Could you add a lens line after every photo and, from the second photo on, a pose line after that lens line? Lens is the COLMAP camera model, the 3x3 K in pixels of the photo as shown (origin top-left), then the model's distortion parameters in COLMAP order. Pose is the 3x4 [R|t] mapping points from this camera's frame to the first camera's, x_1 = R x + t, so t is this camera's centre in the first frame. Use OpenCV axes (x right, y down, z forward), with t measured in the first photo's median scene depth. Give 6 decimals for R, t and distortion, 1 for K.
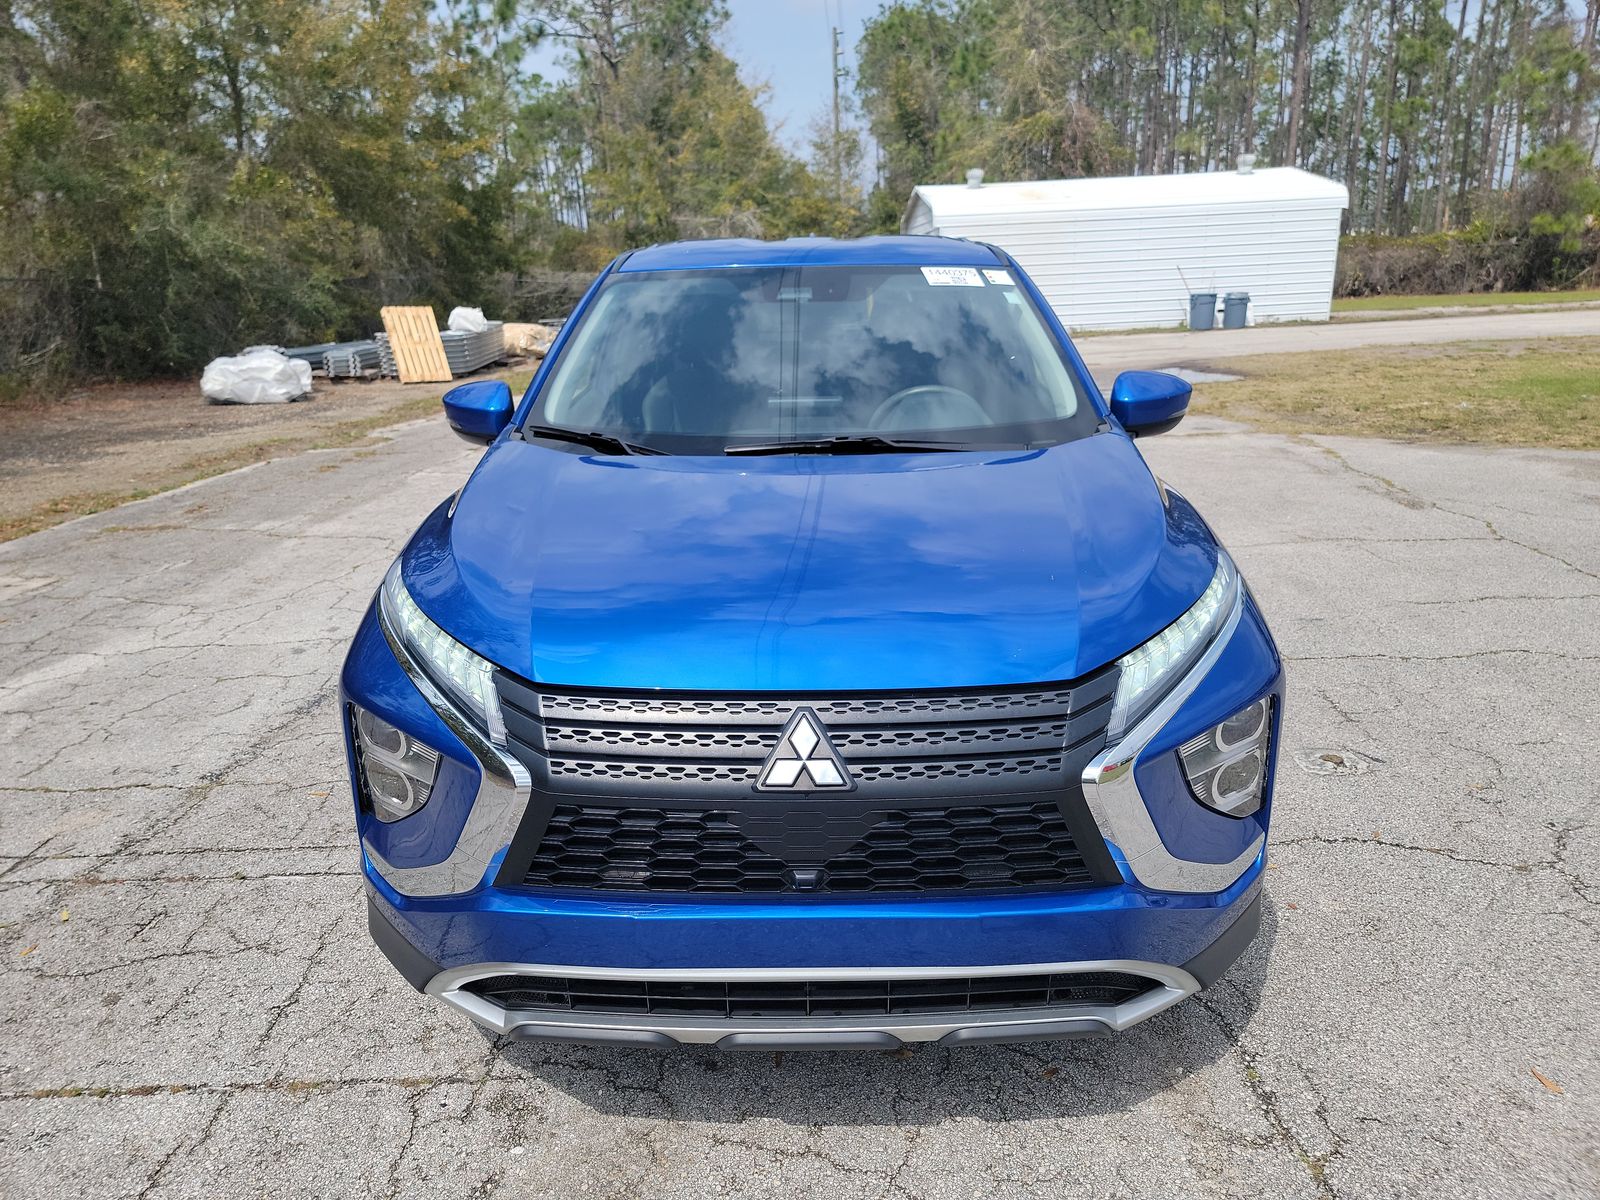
lens RADIAL K [[1098.6, 0, 797.2], [0, 1098.6, 606.9], [0, 0, 1]] dist [0.095995, -0.079702]
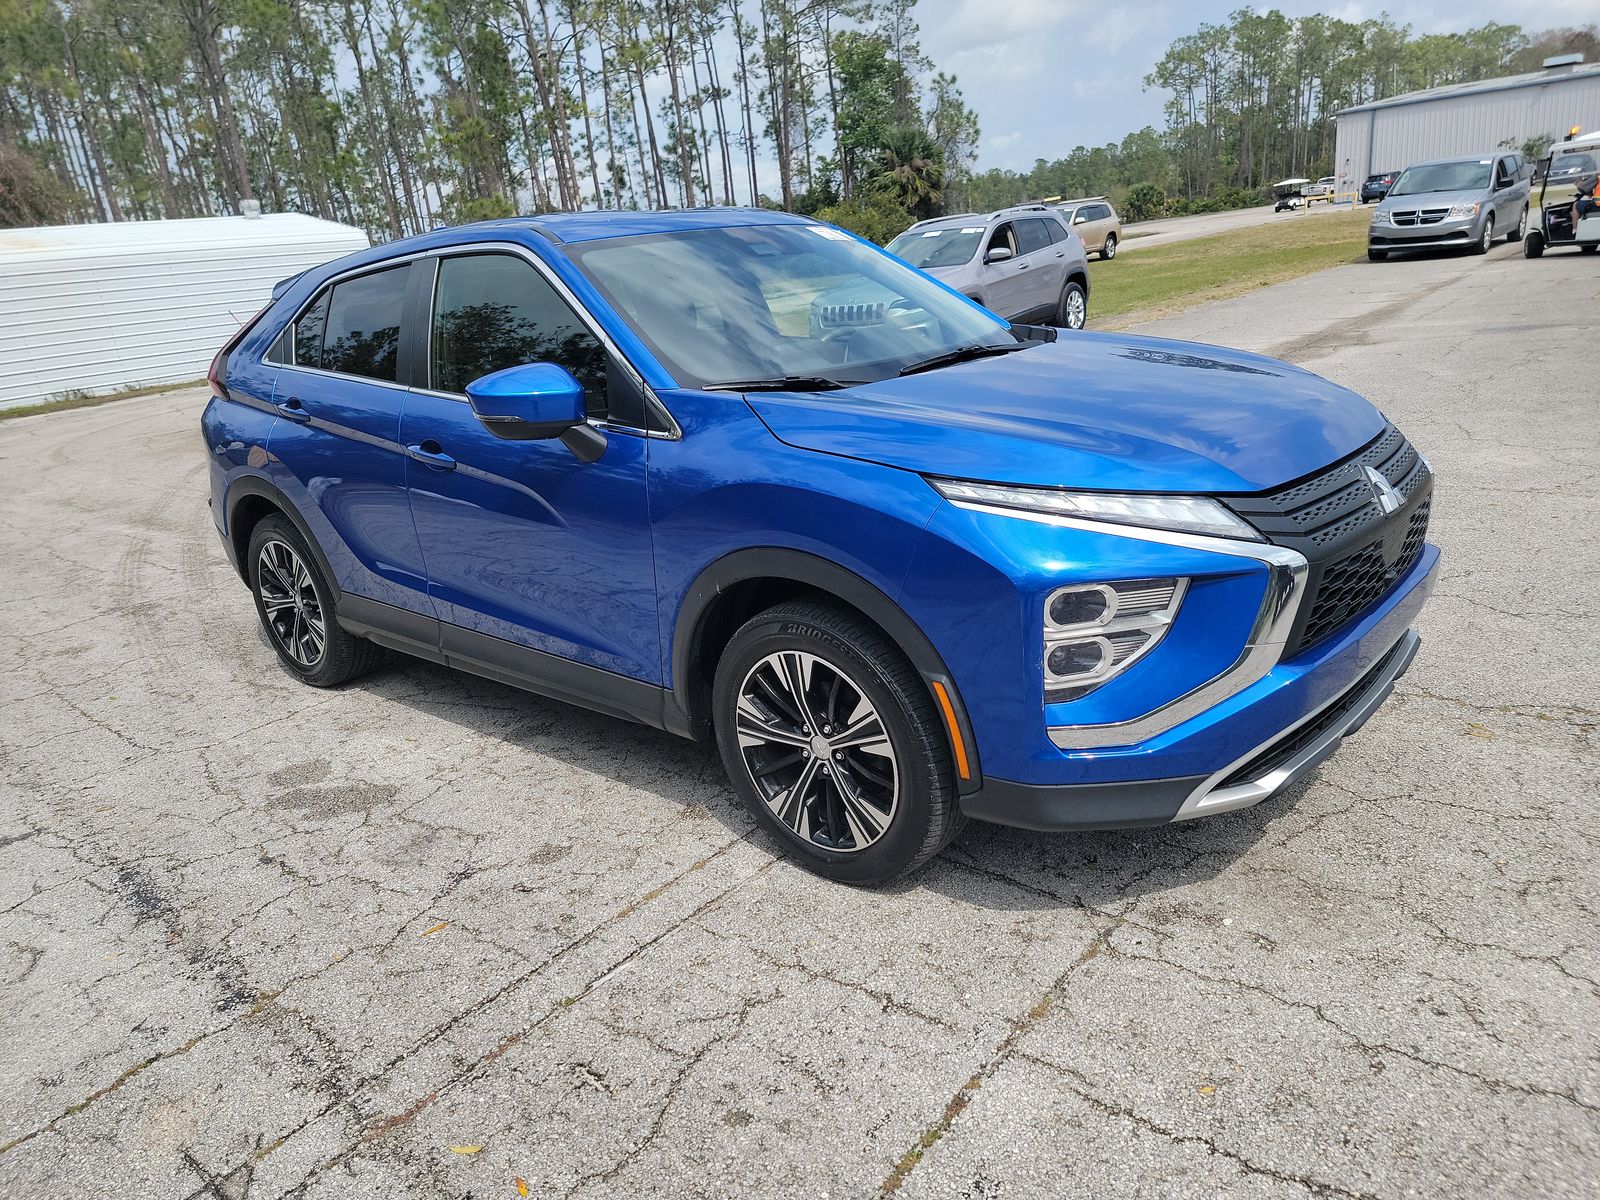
lens RADIAL K [[1098.6, 0, 797.2], [0, 1098.6, 606.9], [0, 0, 1]] dist [0.095995, -0.079702]
pose [[0.644455, -0.264616, 0.717395, -1.172161], [0.295964, 0.951404, 0.085060, -0.050552], [-0.705041, 0.157506, 0.691454, 0.424181]]
